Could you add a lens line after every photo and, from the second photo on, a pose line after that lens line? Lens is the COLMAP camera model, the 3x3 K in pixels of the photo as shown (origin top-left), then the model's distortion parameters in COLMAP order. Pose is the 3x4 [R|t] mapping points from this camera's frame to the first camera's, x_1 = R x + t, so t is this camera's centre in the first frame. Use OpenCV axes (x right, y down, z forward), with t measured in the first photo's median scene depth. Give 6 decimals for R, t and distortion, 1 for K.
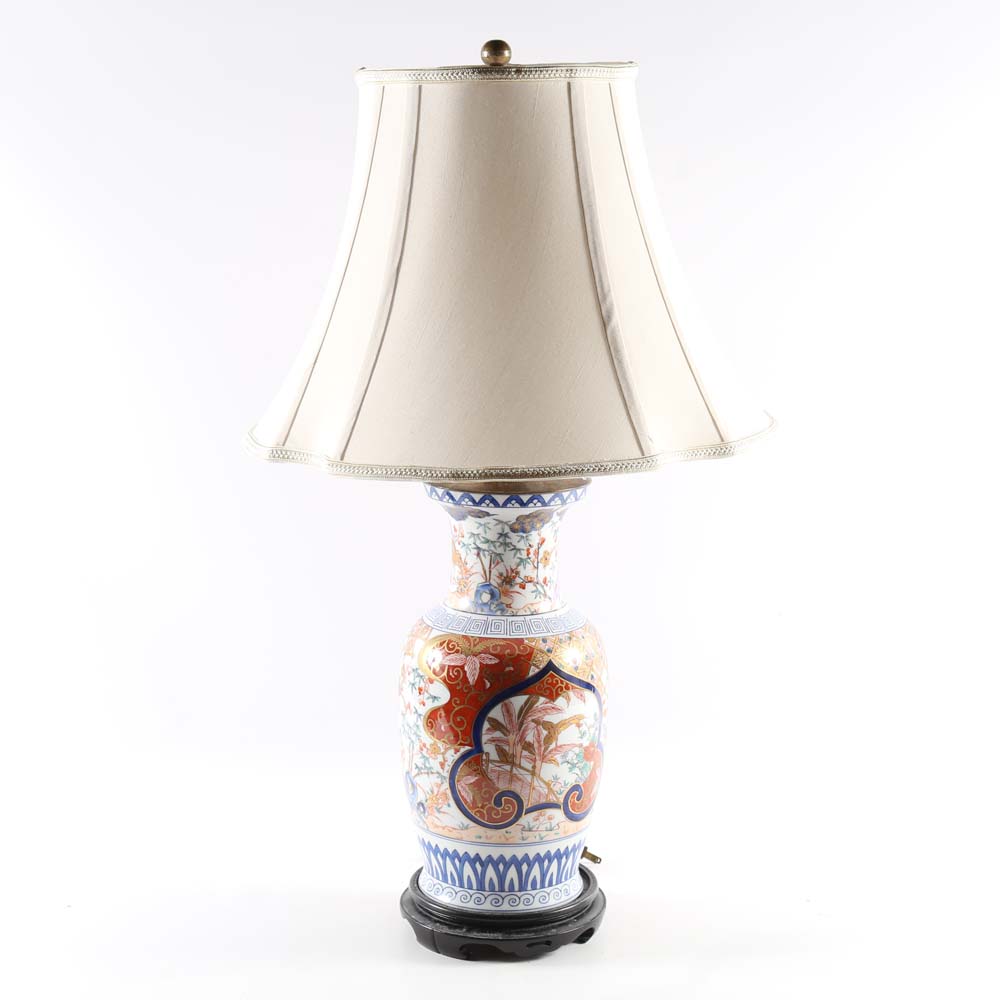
lens RADIAL K [[2032.4, 0, 497.4], [0, 2032.4, 484.2], [0, 0, 1]] dist [0.022894, 0.162054]
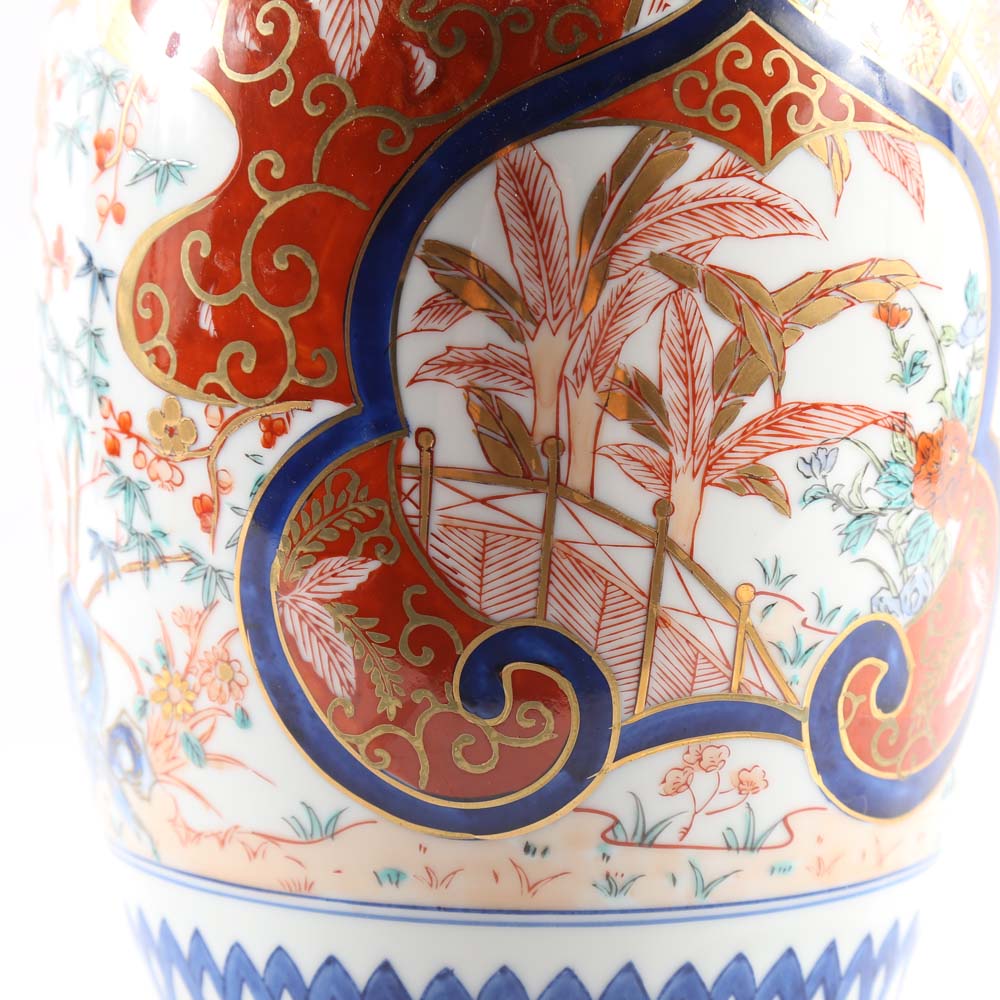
lens RADIAL K [[3742.5, 0, 485.6], [0, 3742.5, 501.6], [0, 0, 1]] dist [0.338140, 0.698659]
pose [[0.998914, 0.000093, -0.046594, 0.017579], [-0.001720, 0.999390, -0.034872, 0.150155], [0.046563, 0.034915, 0.998305, 0.631871]]
